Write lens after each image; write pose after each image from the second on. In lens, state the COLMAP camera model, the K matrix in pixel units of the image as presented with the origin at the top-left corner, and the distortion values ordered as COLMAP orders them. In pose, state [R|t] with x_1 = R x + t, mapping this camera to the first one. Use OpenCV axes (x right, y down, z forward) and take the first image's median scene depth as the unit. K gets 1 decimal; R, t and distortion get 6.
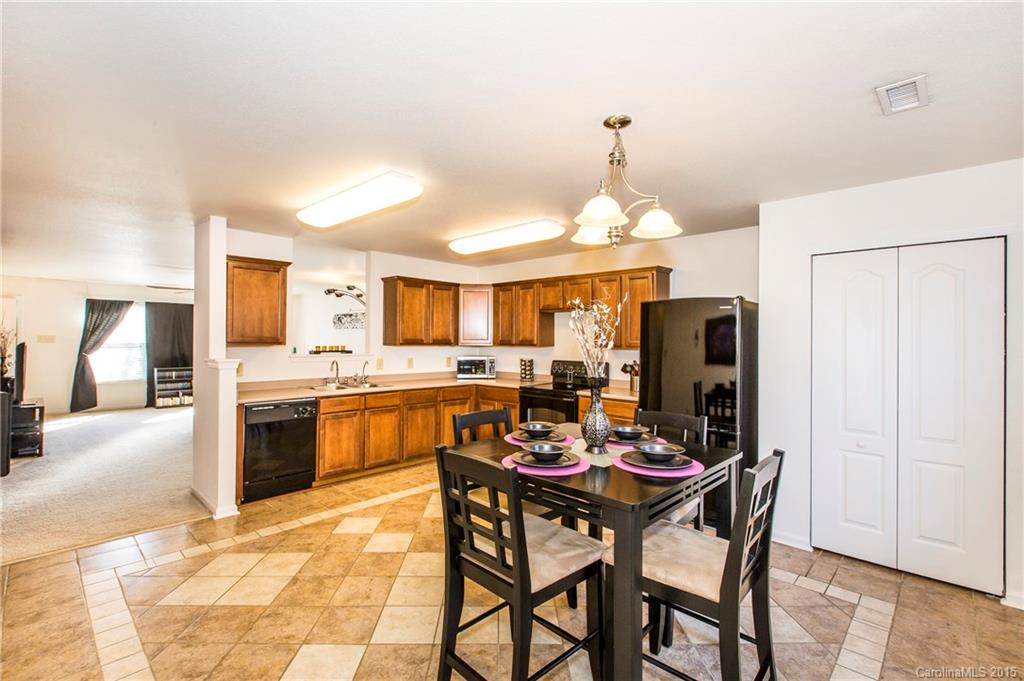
lens RADIAL K [[459.5, 0, 496.5], [0, 459.5, 332.8], [0, 0, 1]] dist [0.001996, -0.002039]
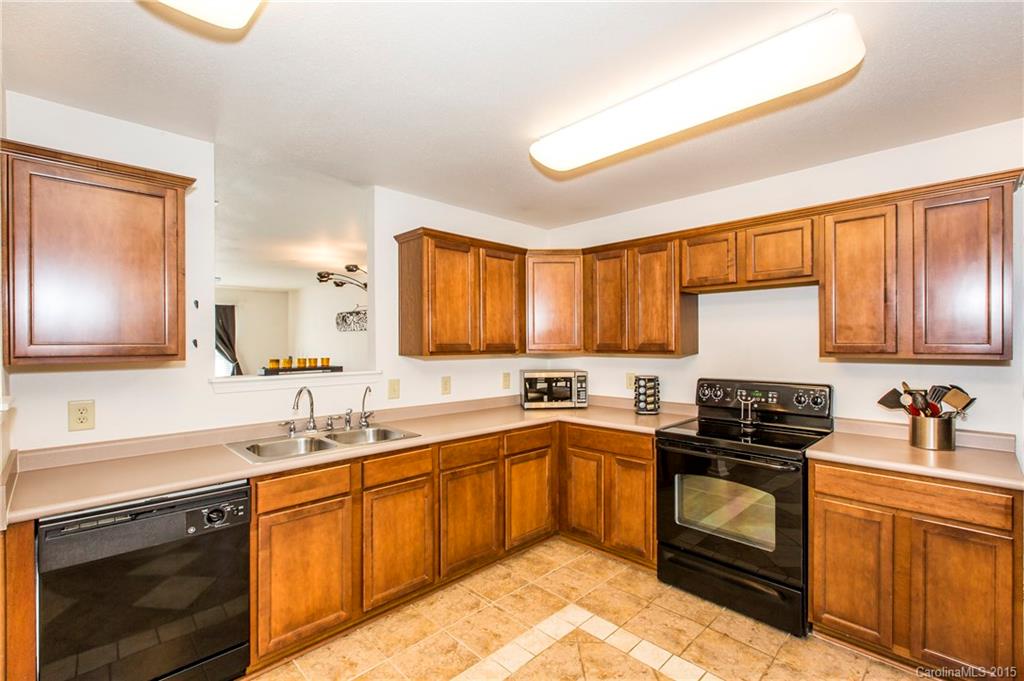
lens RADIAL K [[459.5, 0, 508.3], [0, 459.5, 343.5], [0, 0, 1]] dist [0.001996, -0.002039]
pose [[0.999756, -0.011915, -0.018626, -0.103143], [0.012196, 0.999813, 0.015010, 0.005352], [0.018444, -0.015233, 0.999714, 0.443012]]
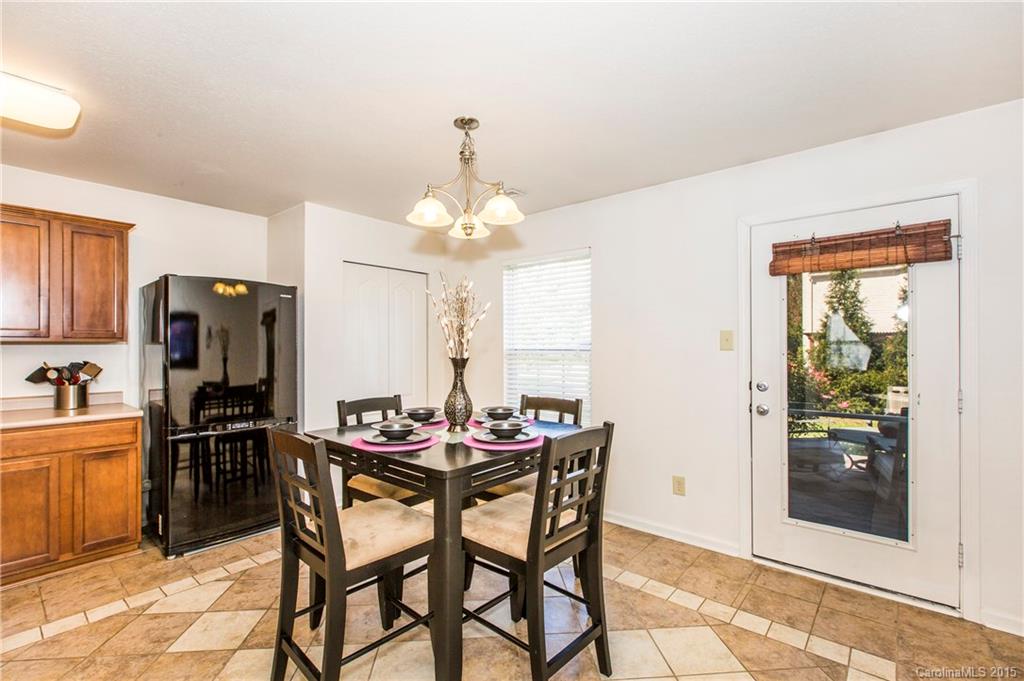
lens RADIAL K [[459.5, 0, 512.2], [0, 459.5, 343.3], [0, 0, 1]] dist [0.001996, -0.002039]
pose [[-0.074398, -0.003418, 0.997223, -0.322813], [-0.012039, 0.999924, 0.002529, 0.022959], [-0.997156, -0.011817, -0.074433, 0.372841]]
